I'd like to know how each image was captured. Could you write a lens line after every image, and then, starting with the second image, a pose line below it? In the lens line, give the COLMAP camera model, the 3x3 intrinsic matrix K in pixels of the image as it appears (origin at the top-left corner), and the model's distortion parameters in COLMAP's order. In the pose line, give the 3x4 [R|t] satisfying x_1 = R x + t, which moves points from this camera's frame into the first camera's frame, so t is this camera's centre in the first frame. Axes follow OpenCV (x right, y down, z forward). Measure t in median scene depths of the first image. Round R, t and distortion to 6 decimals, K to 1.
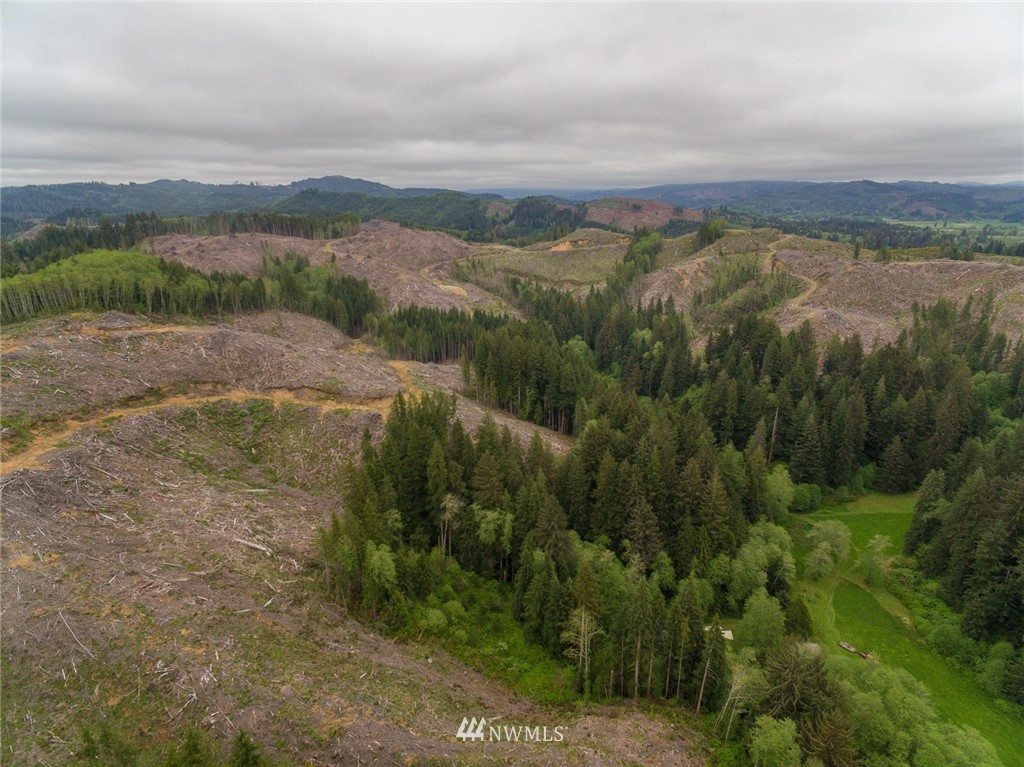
lens RADIAL K [[563.3, 0, 509.8], [0, 563.3, 386.2], [0, 0, 1]] dist [0.009117, 0.008669]
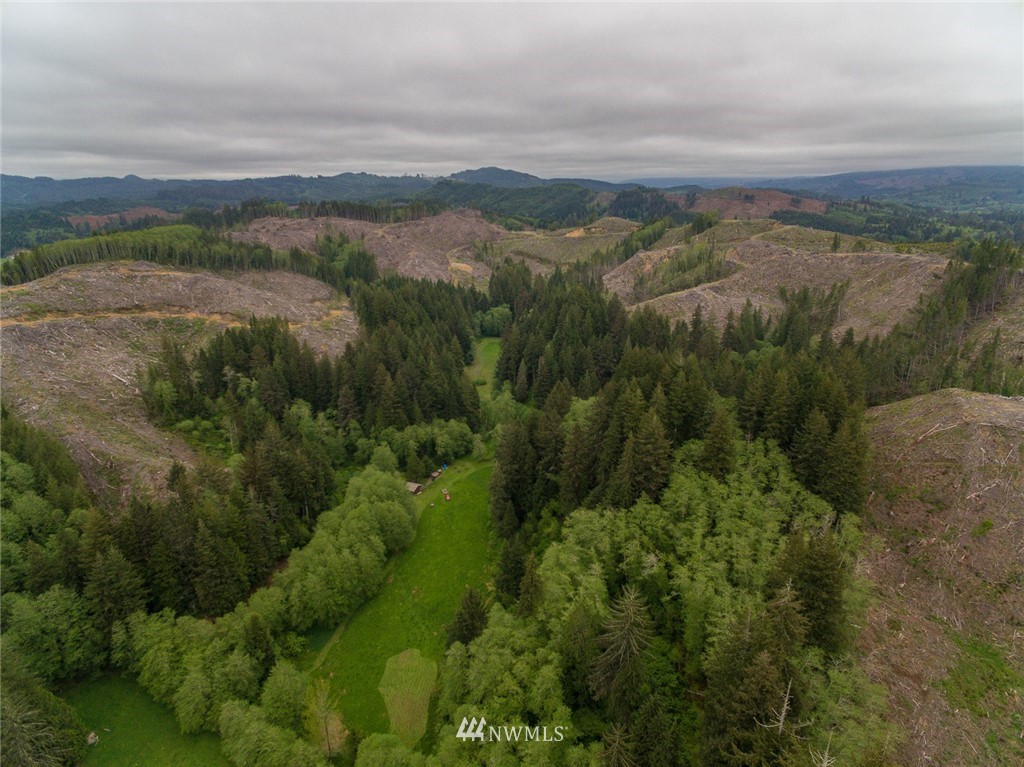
lens RADIAL K [[563.3, 0, 510.7], [0, 563.3, 387.0], [0, 0, 1]] dist [0.009117, 0.008669]
pose [[0.958678, 0.094742, -0.268256, 0.424063], [-0.090002, 0.995491, 0.029941, 0.045791], [0.269883, -0.004560, 0.962882, -0.148060]]
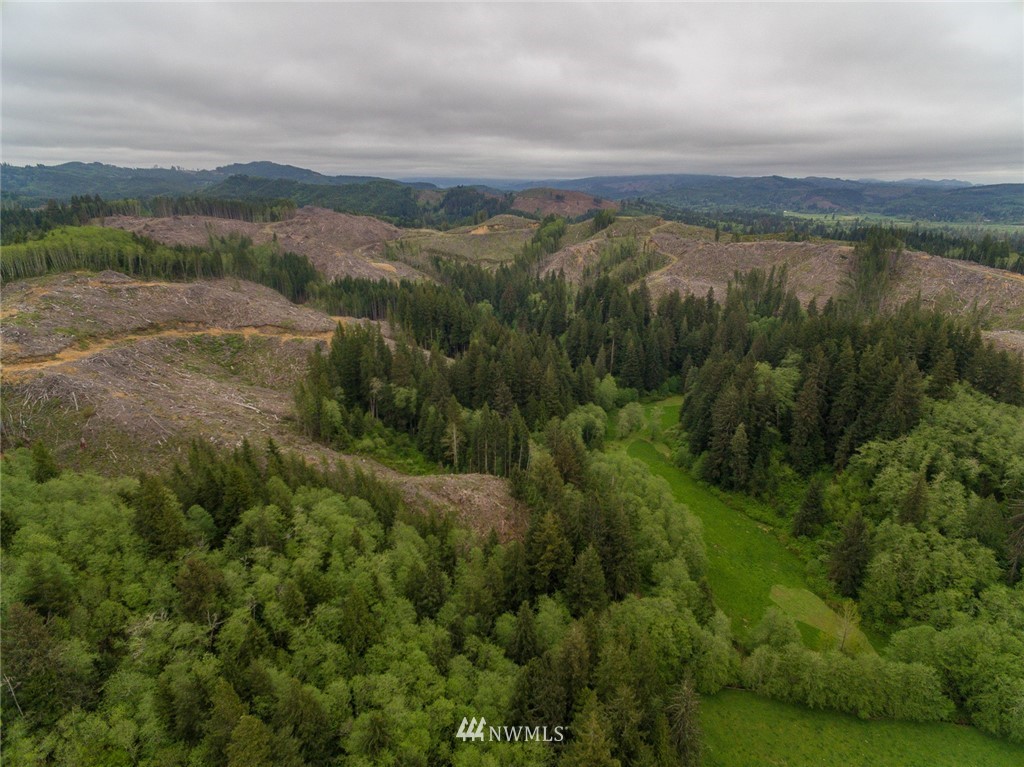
lens RADIAL K [[563.3, 0, 509.6], [0, 563.3, 389.1], [0, 0, 1]] dist [0.009117, 0.008669]
pose [[0.994278, -0.023152, 0.104289, 0.035560], [0.020961, 0.999537, 0.022056, 0.071228], [-0.104751, -0.019744, 0.994302, -0.211247]]
